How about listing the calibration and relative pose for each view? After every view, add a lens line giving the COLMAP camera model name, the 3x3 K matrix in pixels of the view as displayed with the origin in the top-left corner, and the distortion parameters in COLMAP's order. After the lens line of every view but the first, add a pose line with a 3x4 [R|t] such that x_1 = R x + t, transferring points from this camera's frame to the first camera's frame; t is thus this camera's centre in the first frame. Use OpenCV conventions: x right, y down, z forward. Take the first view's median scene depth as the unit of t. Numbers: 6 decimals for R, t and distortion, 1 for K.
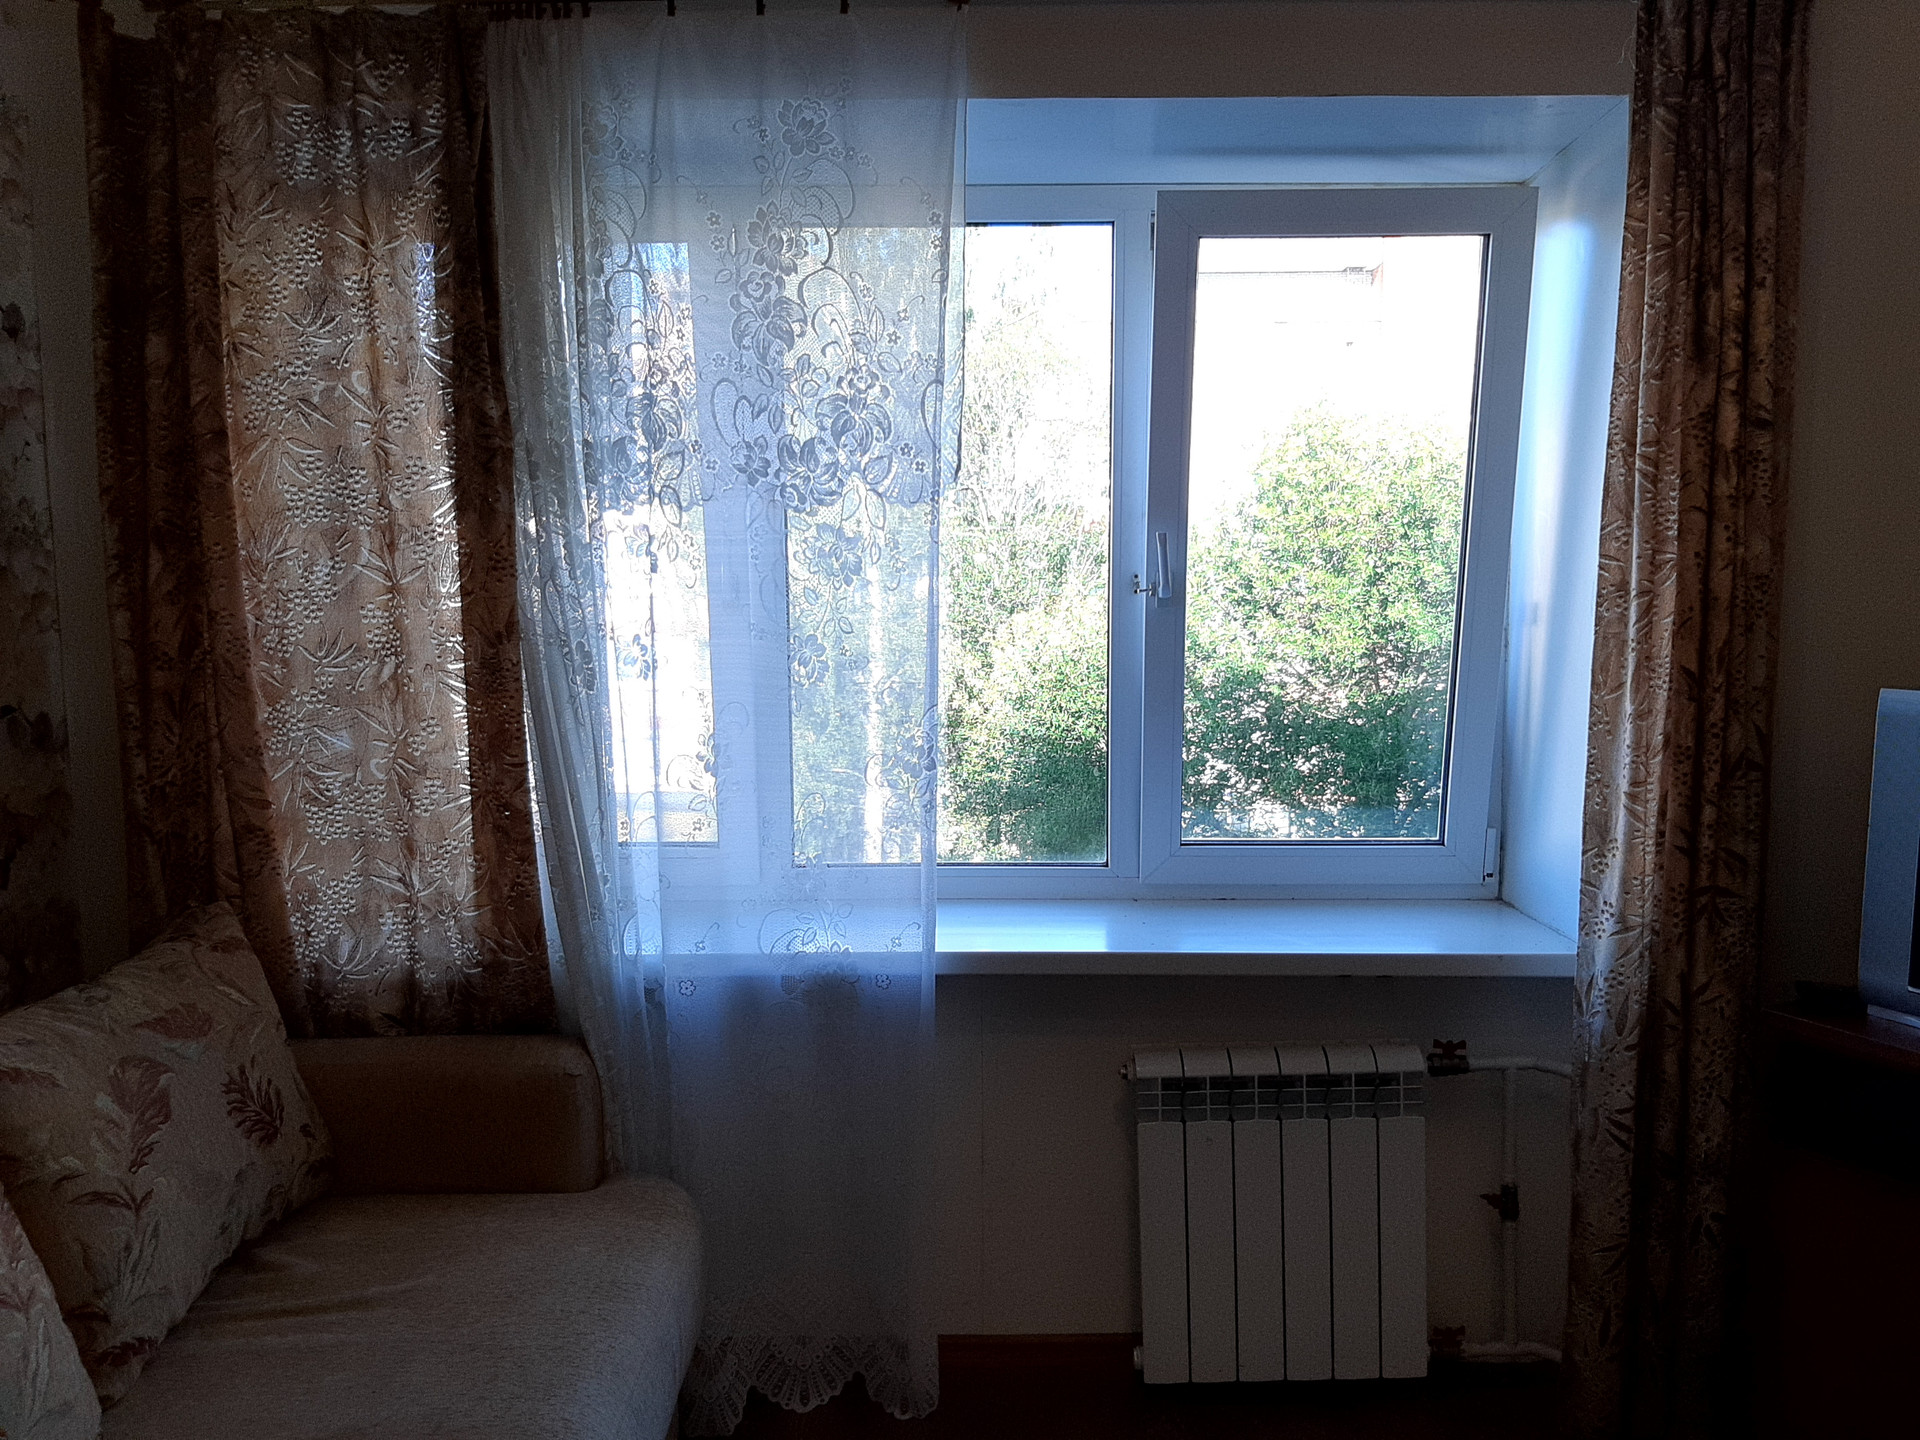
lens RADIAL K [[1588.7, 0, 988.1], [0, 1588.7, 710.4], [0, 0, 1]] dist [0.100529, -0.169348]
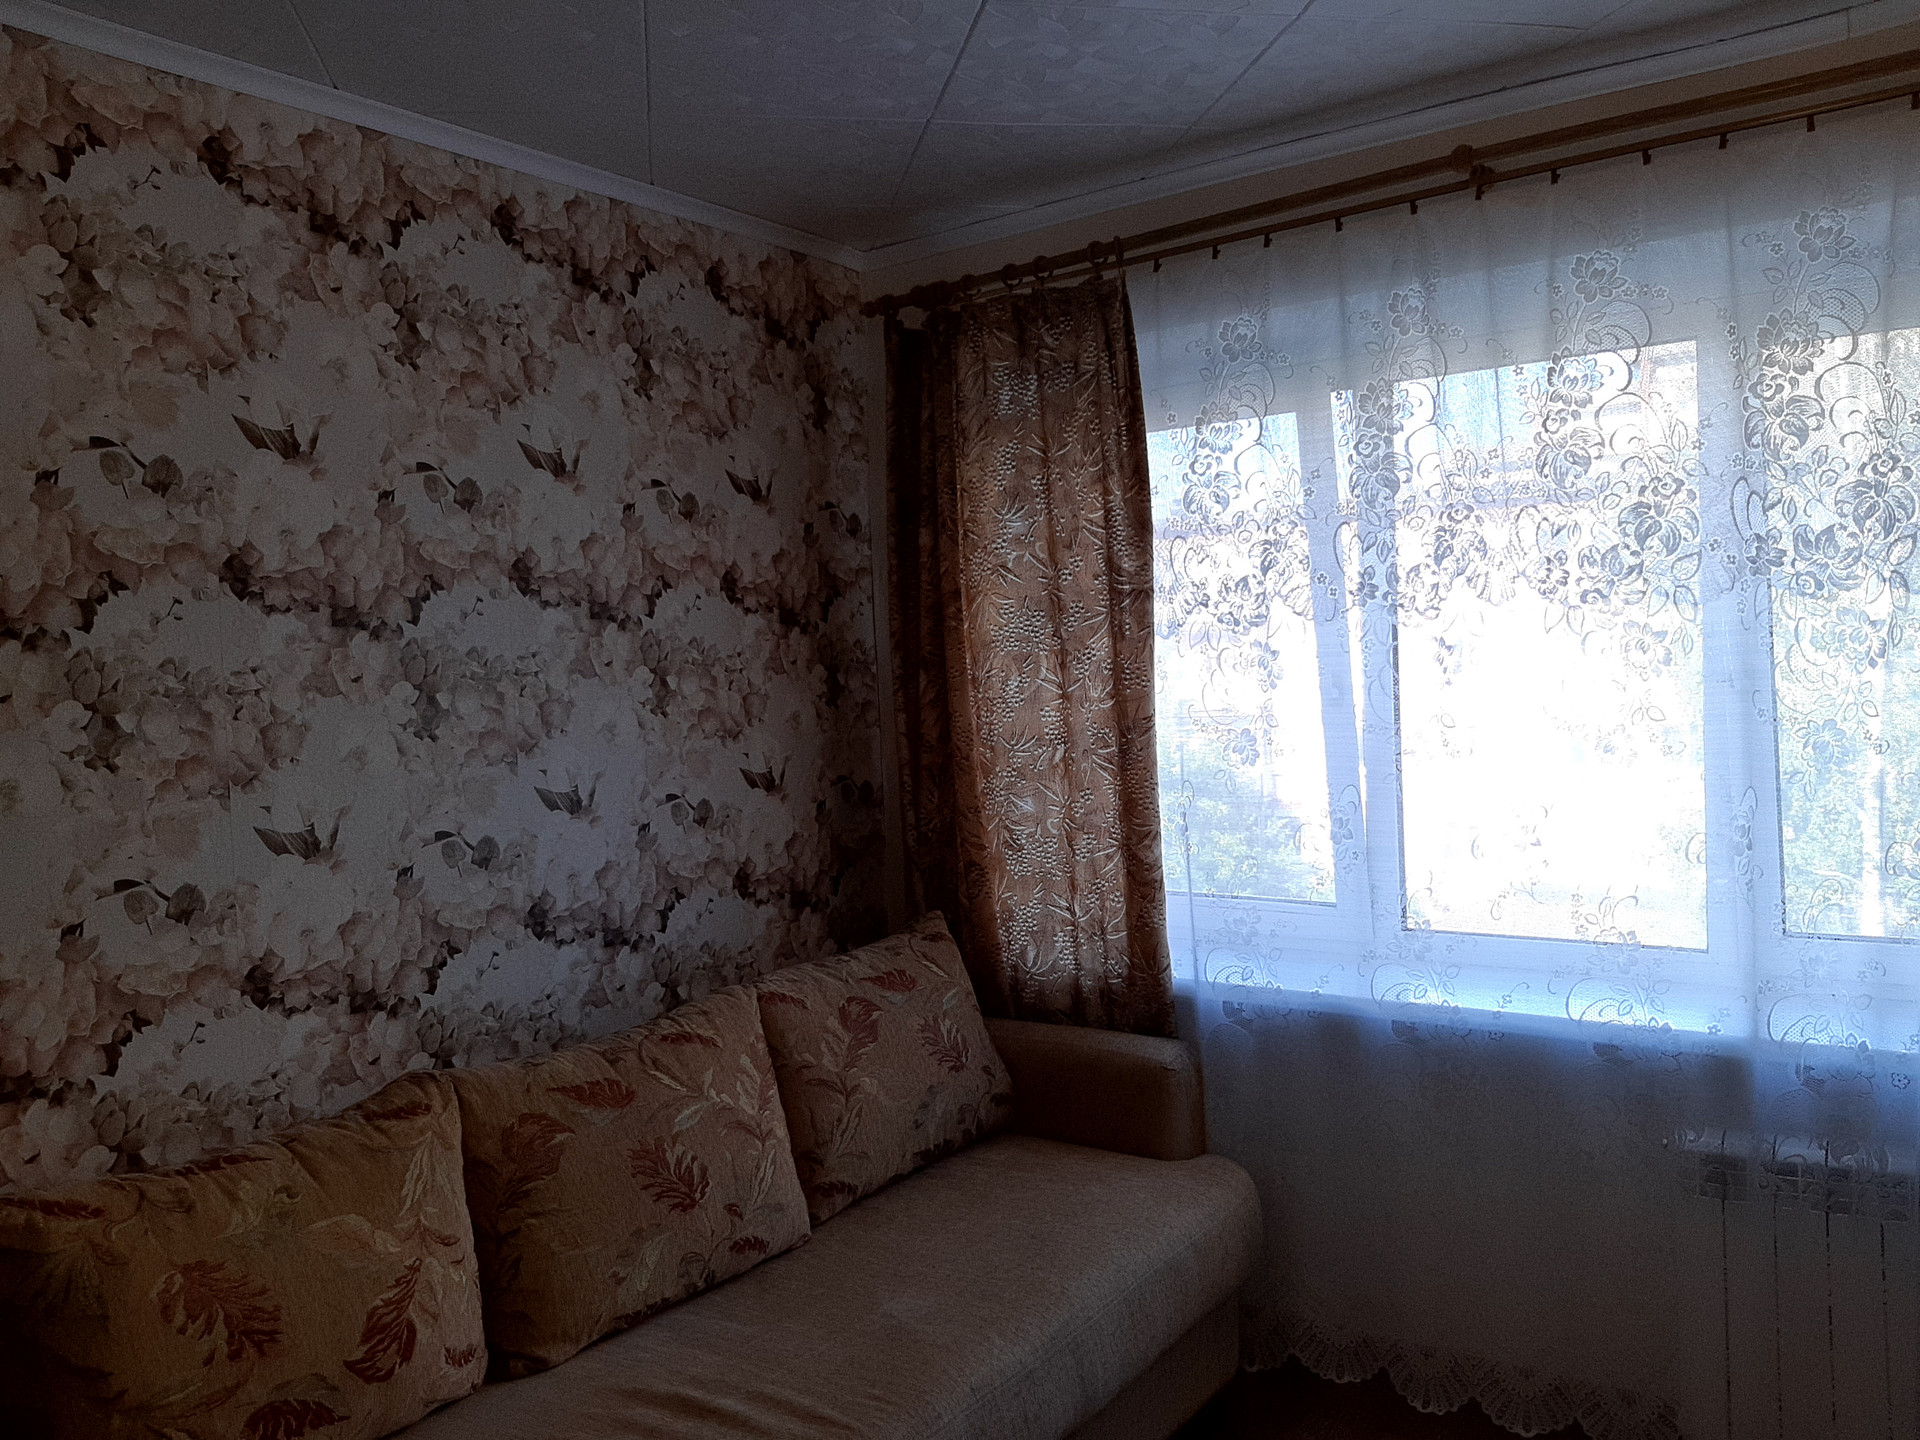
lens RADIAL K [[1588.7, 0, 956.1], [0, 1588.7, 724.9], [0, 0, 1]] dist [0.100529, -0.169348]
pose [[0.809108, -0.004219, -0.587644, 0.365117], [-0.029705, 0.998402, -0.048067, 0.018291], [0.586908, 0.056347, 0.807690, -0.158286]]
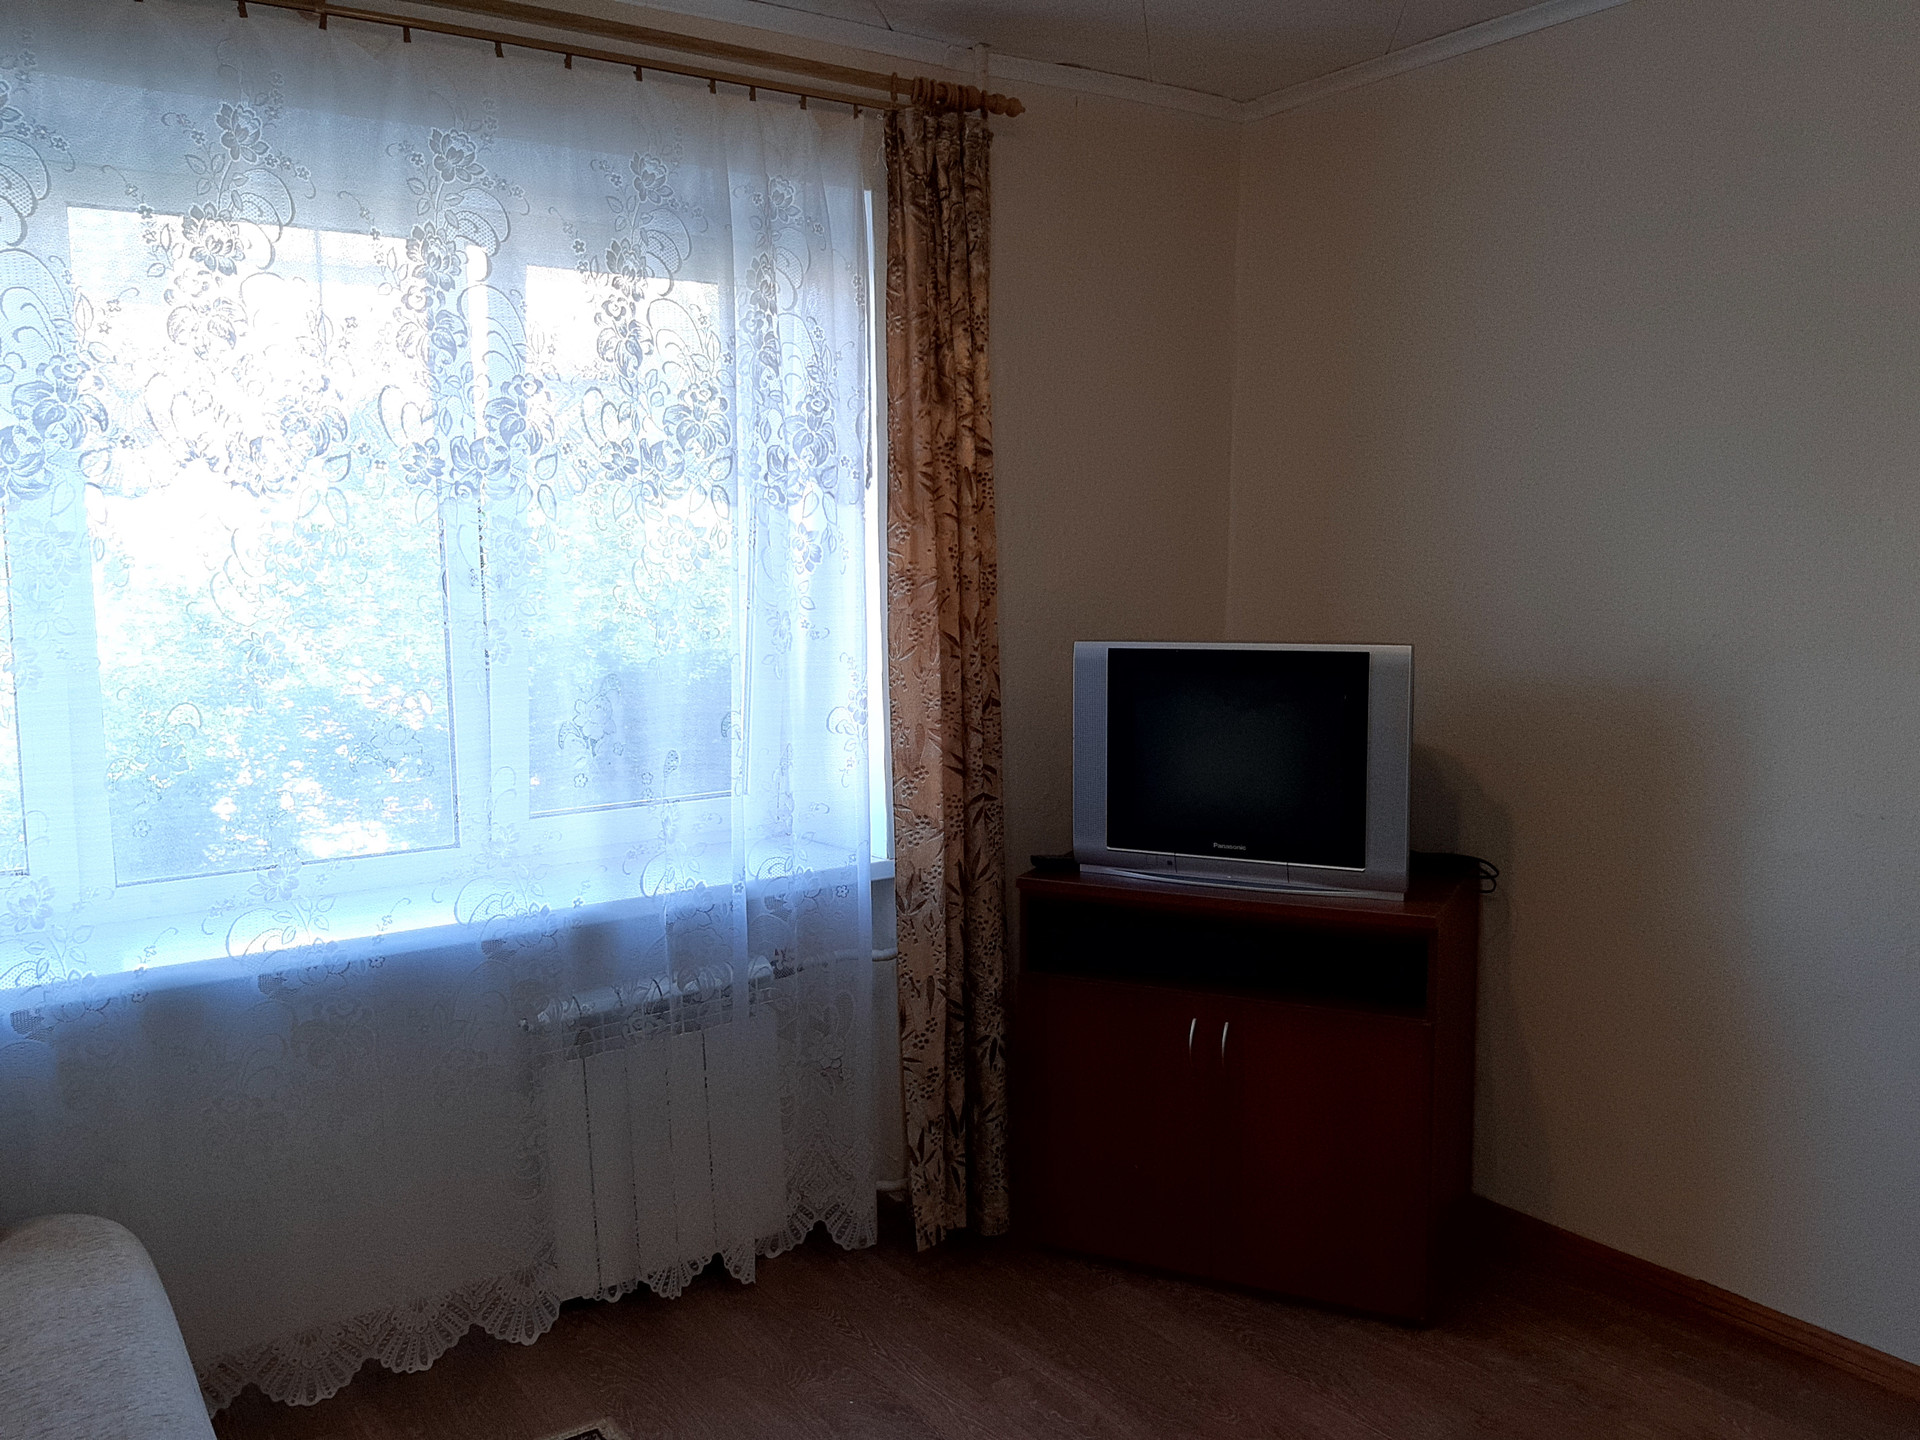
lens RADIAL K [[1588.7, 0, 1020.6], [0, 1588.7, 719.5], [0, 0, 1]] dist [0.100529, -0.169348]
pose [[0.798900, -0.069280, 0.597461, -0.315481], [0.070133, 0.997298, 0.021865, 0.020920], [-0.597361, 0.024433, 0.801600, -0.094738]]
